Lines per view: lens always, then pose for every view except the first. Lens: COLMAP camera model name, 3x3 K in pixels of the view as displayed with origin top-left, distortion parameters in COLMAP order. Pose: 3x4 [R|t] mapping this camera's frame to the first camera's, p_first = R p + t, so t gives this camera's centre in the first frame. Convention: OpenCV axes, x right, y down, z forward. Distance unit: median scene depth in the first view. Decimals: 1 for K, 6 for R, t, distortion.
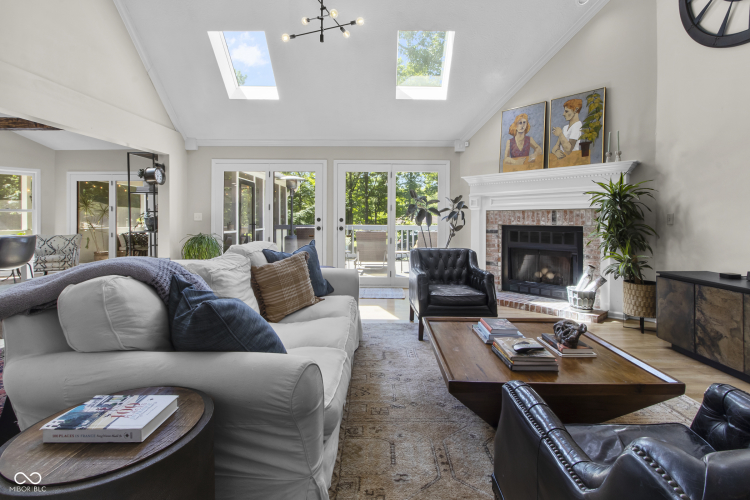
lens RADIAL K [[356.7, 0, 363.9], [0, 356.7, 220.6], [0, 0, 1]] dist [0.004920, 0.001351]
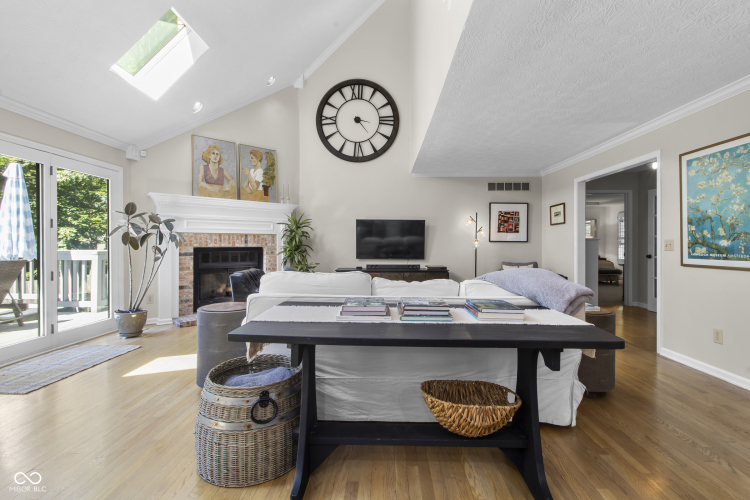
lens RADIAL K [[356.7, 0, 400.2], [0, 356.7, 243.2], [0, 0, 1]] dist [0.004920, 0.001351]
pose [[-0.051801, 0.000152, 0.998657, -0.696598], [0.004916, 0.999988, 0.000103, 0.003668], [-0.998645, 0.004914, -0.051802, 0.502508]]
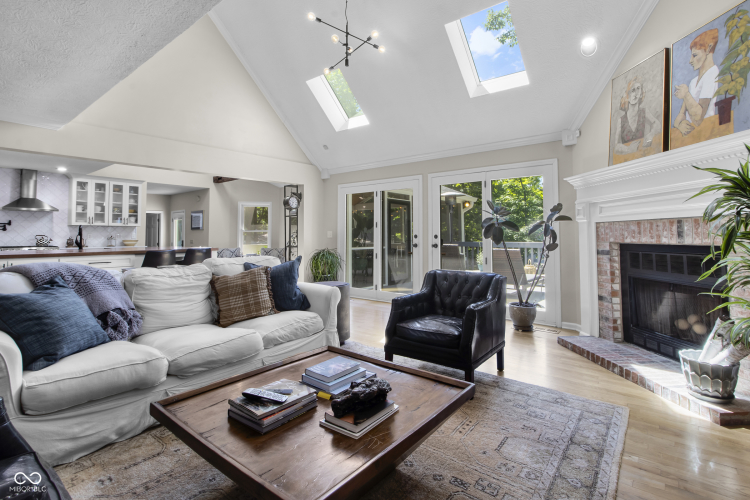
lens RADIAL K [[356.7, 0, 382.2], [0, 356.7, 219.1], [0, 0, 1]] dist [0.004920, 0.001351]
pose [[0.803379, -0.034156, -0.594488, 0.462723], [0.003566, 0.998612, -0.052556, 0.000950], [0.595458, 0.040102, 0.802385, 0.196794]]
